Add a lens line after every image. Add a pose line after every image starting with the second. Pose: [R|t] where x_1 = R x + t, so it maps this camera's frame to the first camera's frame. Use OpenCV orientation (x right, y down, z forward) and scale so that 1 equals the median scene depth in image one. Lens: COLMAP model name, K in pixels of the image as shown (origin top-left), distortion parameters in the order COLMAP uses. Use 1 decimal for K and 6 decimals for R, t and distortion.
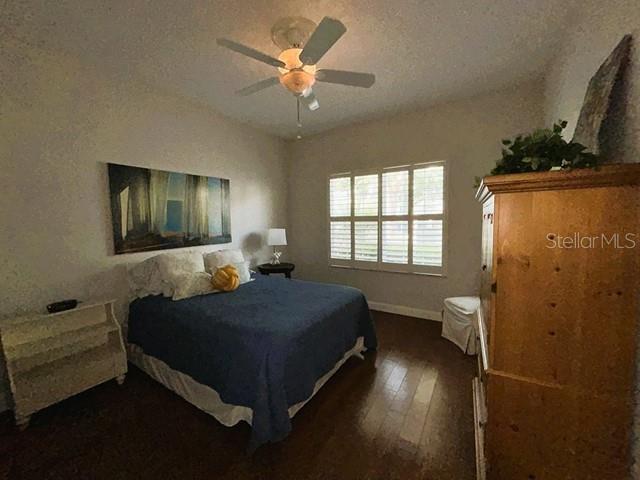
lens RADIAL K [[258.3, 0, 318.1], [0, 258.3, 236.1], [0, 0, 1]] dist [0.000046, 0.000409]
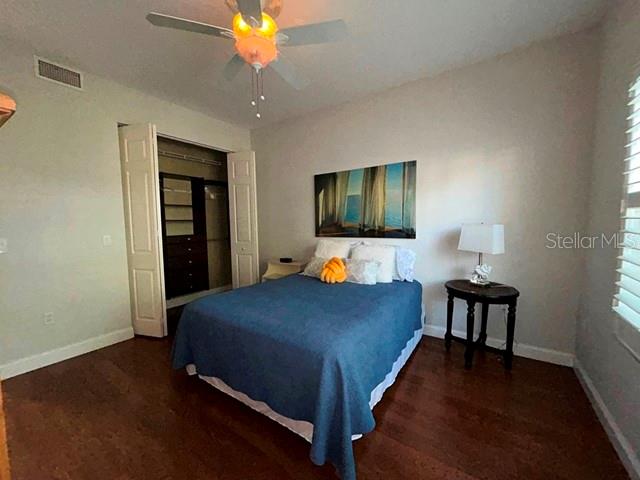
lens RADIAL K [[258.3, 0, 322.8], [0, 258.3, 240.4], [0, 0, 1]] dist [0.000046, 0.000409]
pose [[-0.035145, 0.094761, -0.994879, 0.597396], [-0.044401, 0.994363, 0.096280, -0.044766], [0.998395, 0.047558, -0.030739, 0.924572]]
